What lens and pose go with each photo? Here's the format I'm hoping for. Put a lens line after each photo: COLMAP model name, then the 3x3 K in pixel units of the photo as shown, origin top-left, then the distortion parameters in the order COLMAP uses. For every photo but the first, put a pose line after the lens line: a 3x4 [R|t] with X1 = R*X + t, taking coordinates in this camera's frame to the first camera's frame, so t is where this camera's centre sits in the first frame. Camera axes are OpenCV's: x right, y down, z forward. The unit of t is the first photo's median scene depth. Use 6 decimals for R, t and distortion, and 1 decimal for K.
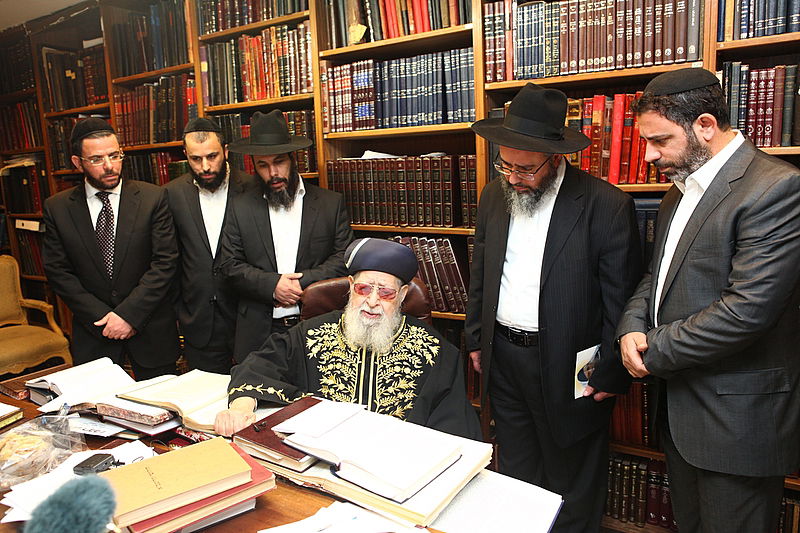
lens RADIAL K [[606.5, 0, 394.0], [0, 606.5, 268.8], [0, 0, 1]] dist [-0.081166, 0.065726]
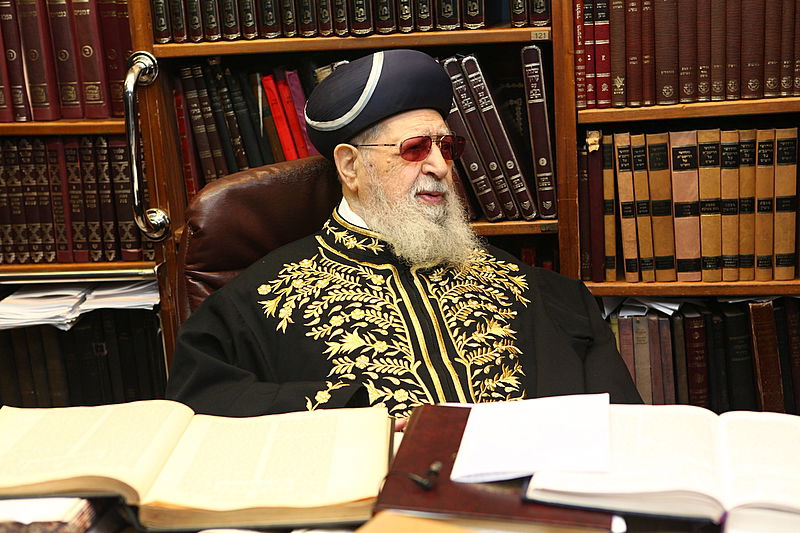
lens RADIAL K [[1255.1, 0, 394.8], [0, 1255.1, 270.0], [0, 0, 1]] dist [0.054775, 0.000000]
pose [[0.922912, -0.104069, 0.370680, -0.332846], [0.089070, 0.994370, 0.057405, 0.050286], [-0.374567, -0.019964, 0.926985, 0.168764]]
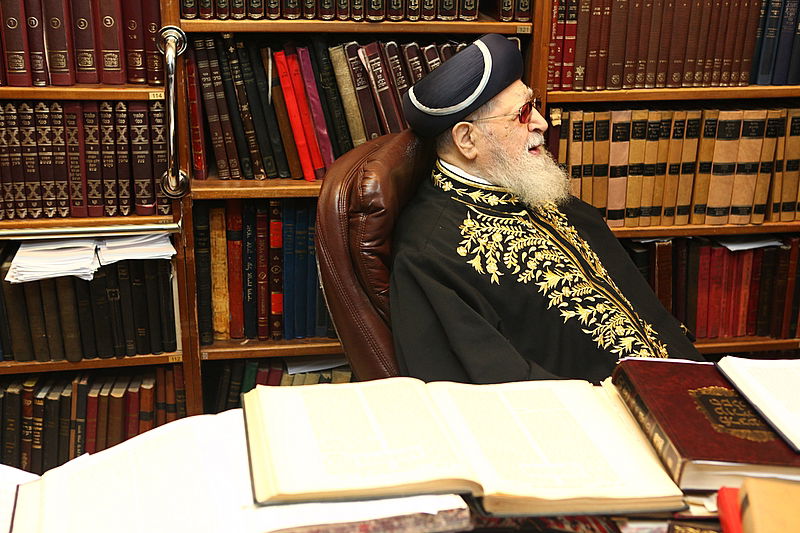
lens RADIAL K [[1025.5, 0, 401.8], [0, 1025.5, 266.2], [0, 0, 1]] dist [-0.010840, 0.000000]
pose [[0.744925, -0.173728, 0.644132, -0.582385], [0.065526, 0.979884, 0.188504, -0.031652], [-0.663923, -0.098214, 0.741324, 0.363126]]
